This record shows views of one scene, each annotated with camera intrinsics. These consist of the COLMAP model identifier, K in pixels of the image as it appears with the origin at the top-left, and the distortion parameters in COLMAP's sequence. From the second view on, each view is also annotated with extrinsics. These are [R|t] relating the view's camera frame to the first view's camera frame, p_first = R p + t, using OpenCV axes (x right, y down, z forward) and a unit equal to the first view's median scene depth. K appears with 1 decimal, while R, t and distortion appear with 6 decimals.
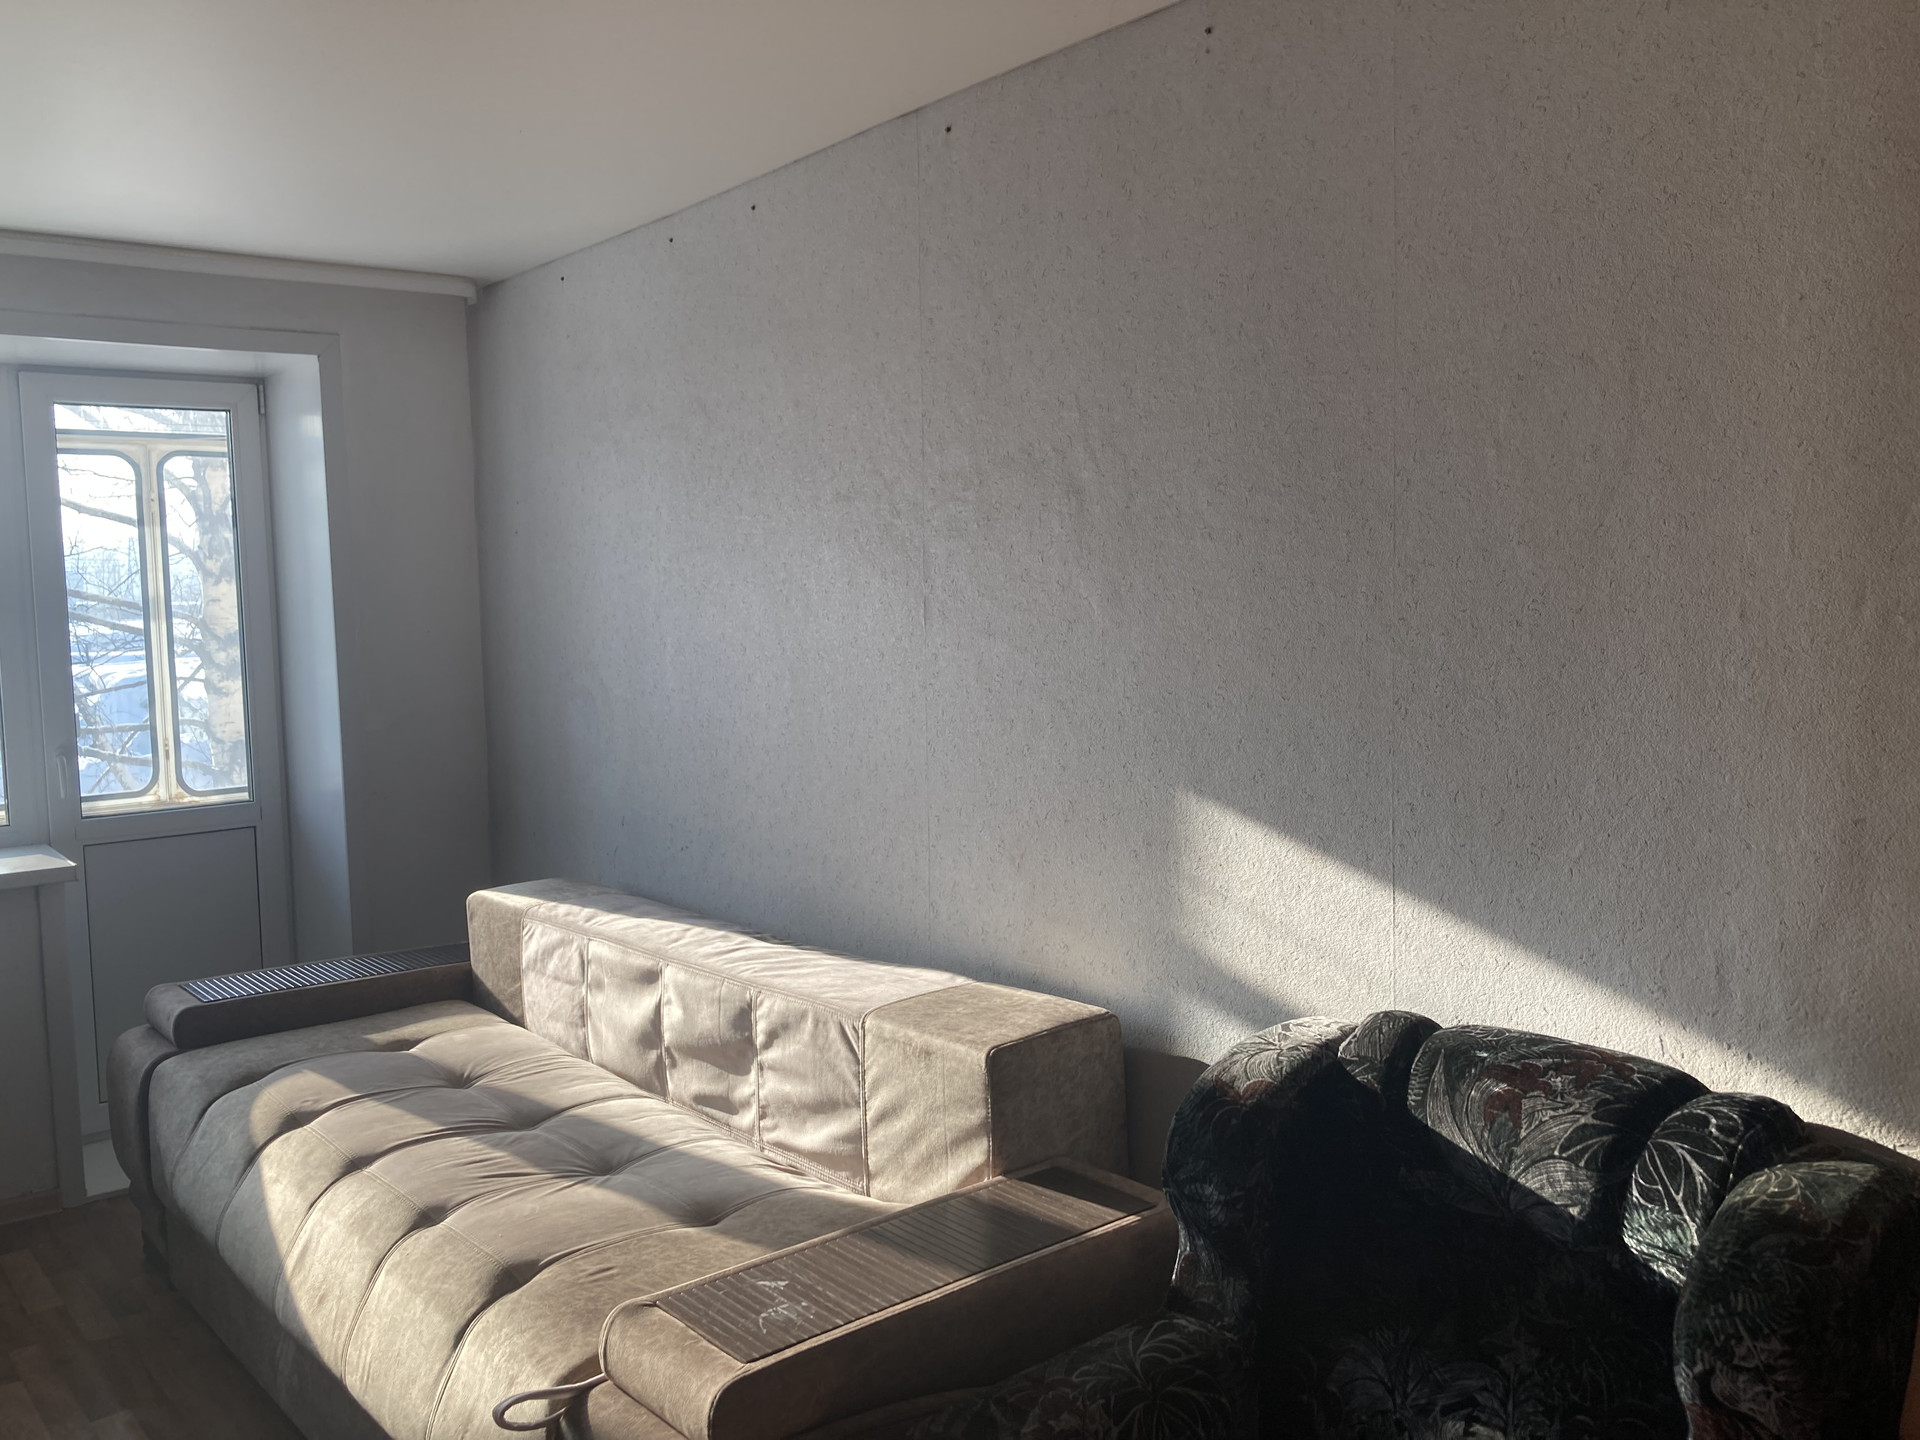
lens RADIAL K [[1590.7, 0, 957.4], [0, 1590.7, 680.0], [0, 0, 1]] dist [-0.001560, -0.003791]
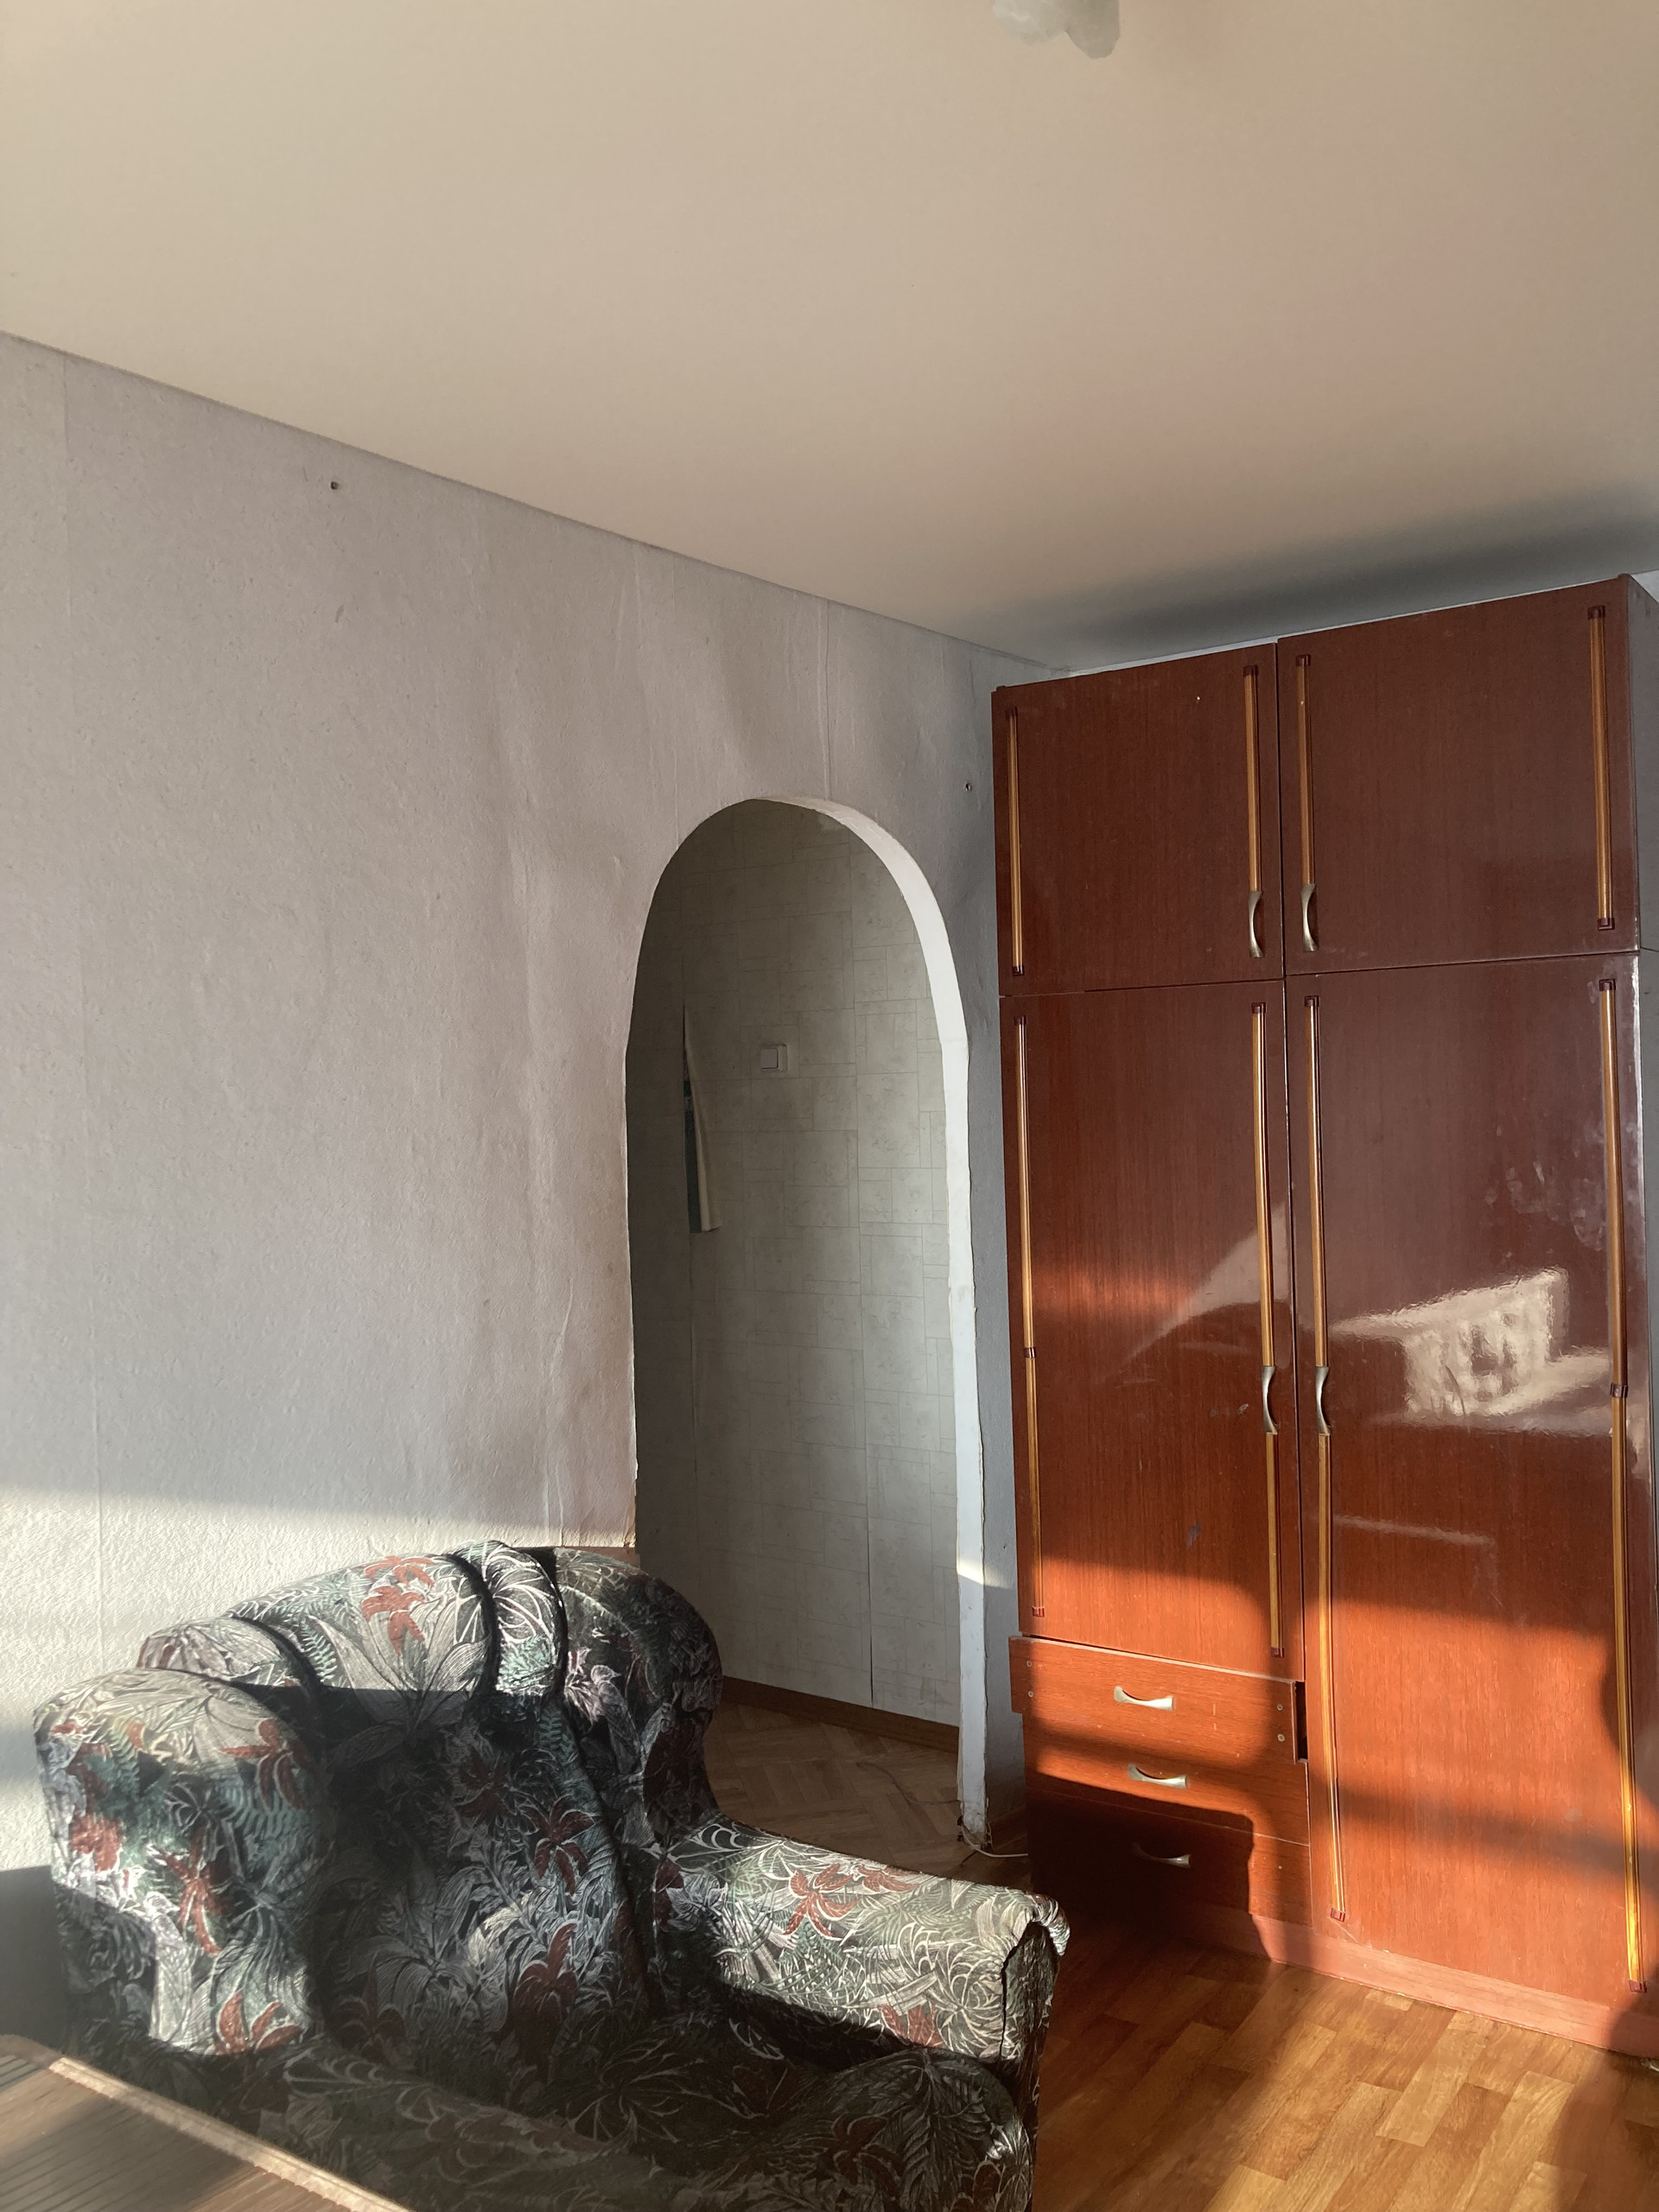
lens RADIAL K [[1832.6, 0, 829.5], [0, 1832.6, 1106.0], [0, 0, 1]] dist [-0.001560, -0.003791]
pose [[-0.274773, 0.027246, 0.961123, -0.890864], [0.098684, 0.995119, 0.000003, -0.040658], [-0.956431, 0.094848, -0.276121, 1.048001]]
